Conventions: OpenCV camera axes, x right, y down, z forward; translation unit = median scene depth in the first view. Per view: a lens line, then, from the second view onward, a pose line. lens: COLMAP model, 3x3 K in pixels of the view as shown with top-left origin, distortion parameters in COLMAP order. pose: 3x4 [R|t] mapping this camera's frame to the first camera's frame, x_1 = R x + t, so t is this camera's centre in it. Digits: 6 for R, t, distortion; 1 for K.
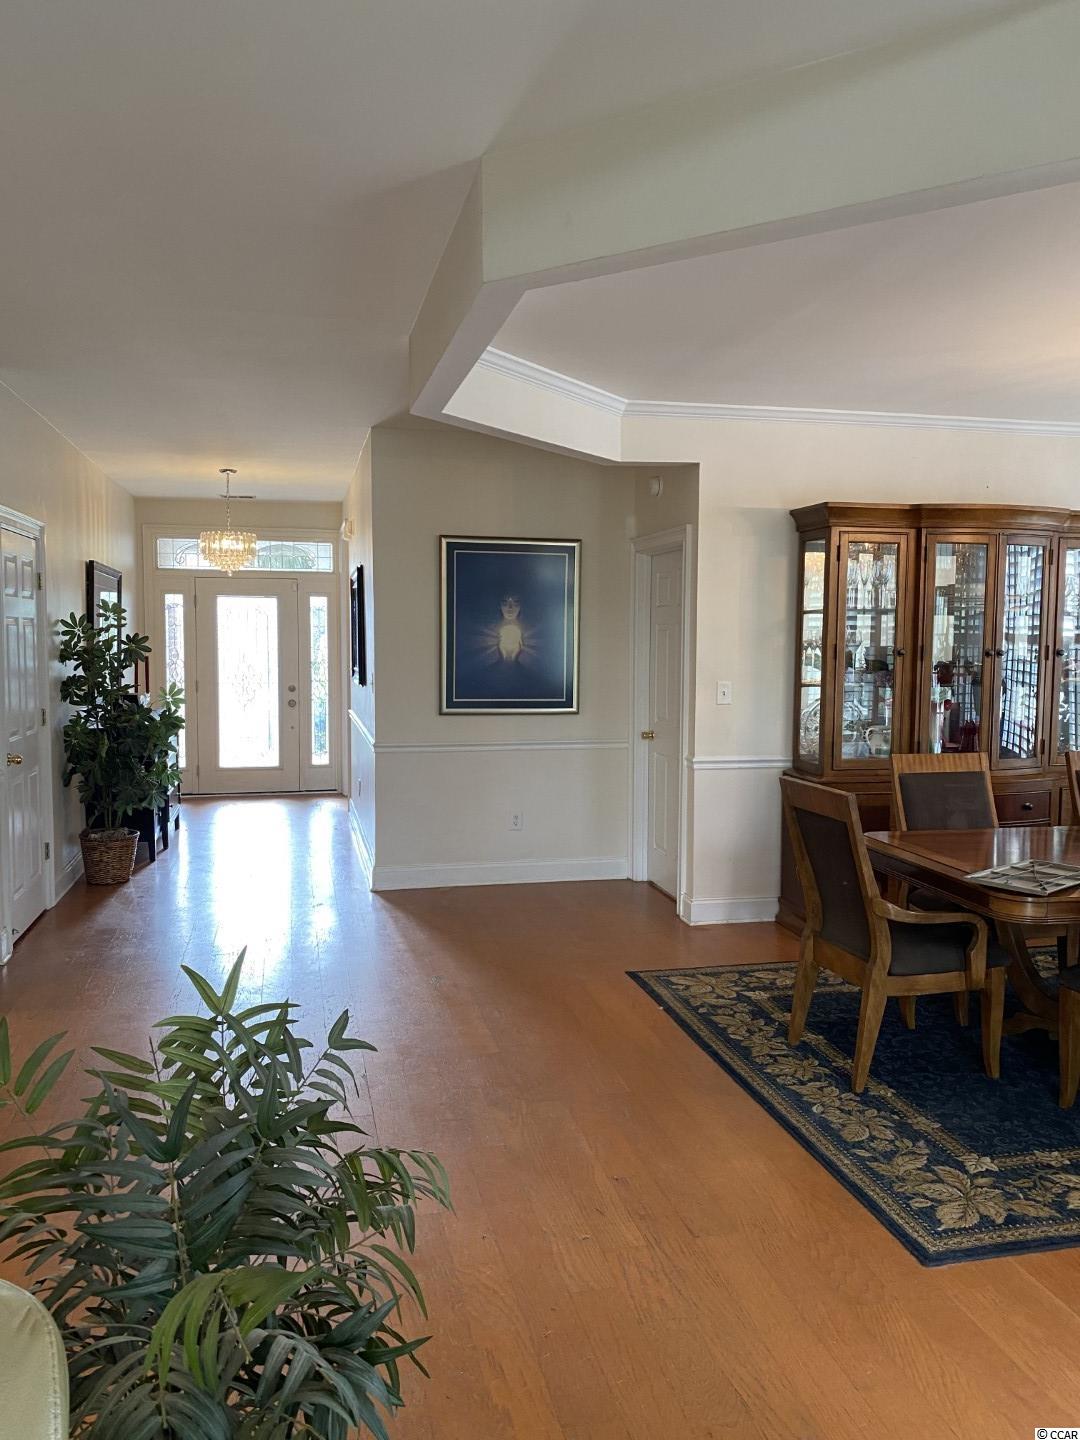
lens RADIAL K [[1099.4, 0, 540.0], [0, 1099.4, 720.0], [0, 0, 1]] dist [0.025510, -0.030740]
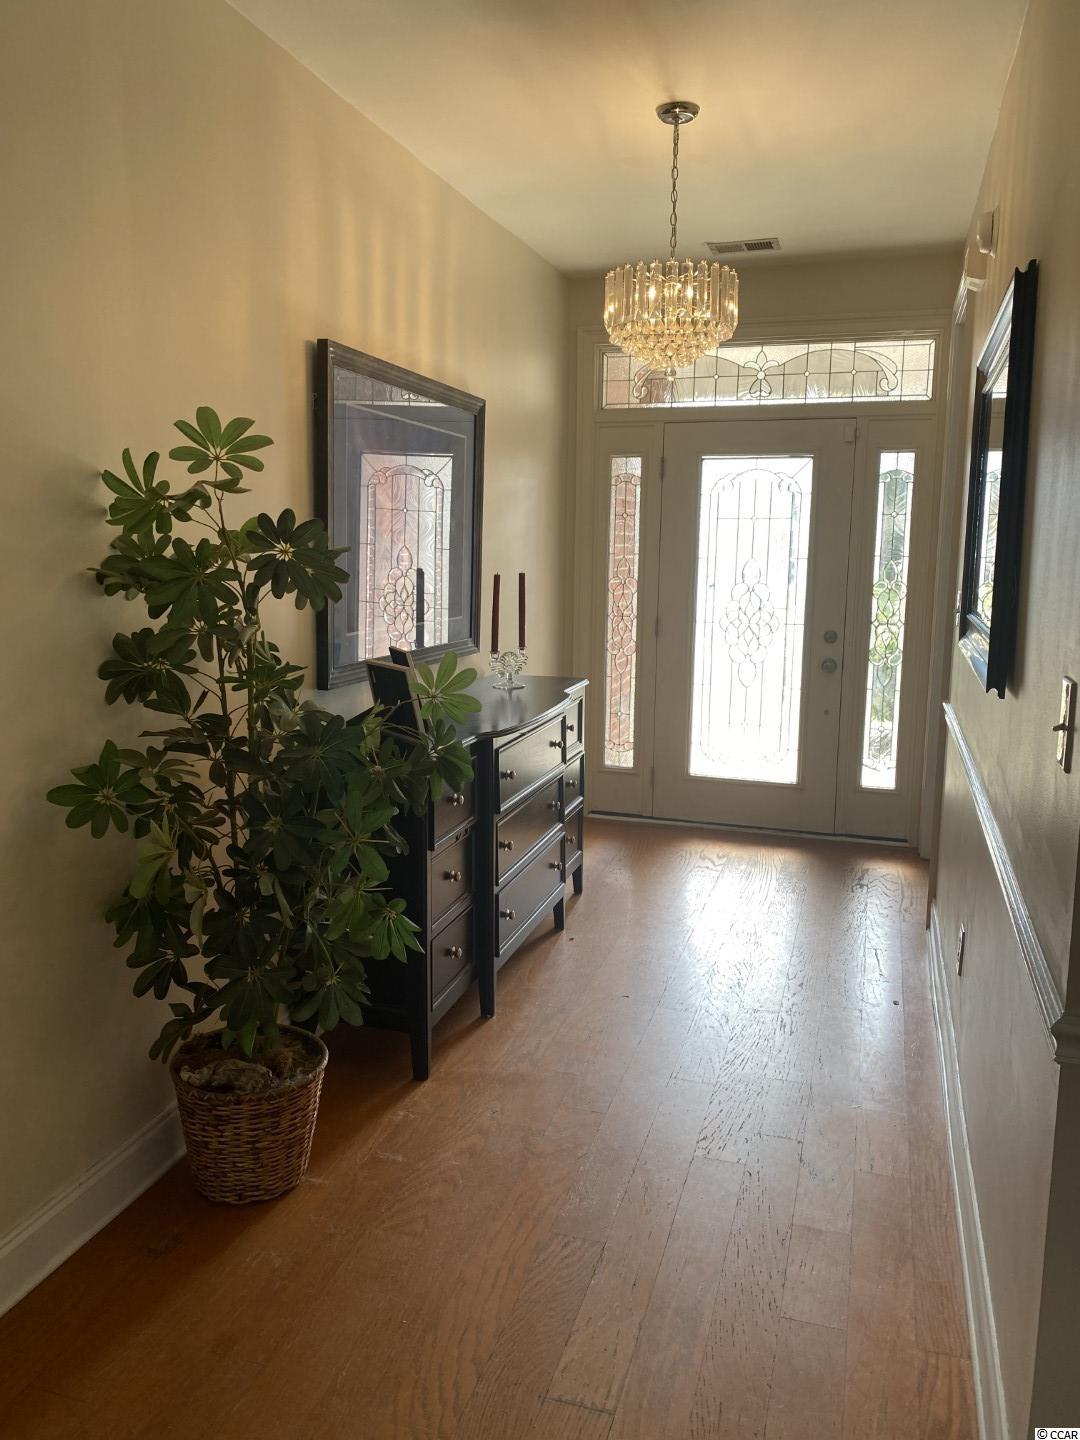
lens RADIAL K [[1106.7, 0, 541.9], [0, 1106.7, 710.5], [0, 0, 1]] dist [0.067161, -0.096373]
pose [[0.869231, 0.079545, -0.487966, -0.087824], [-0.042929, 0.995388, 0.085791, -0.033307], [0.492539, -0.053625, 0.868636, 0.487356]]
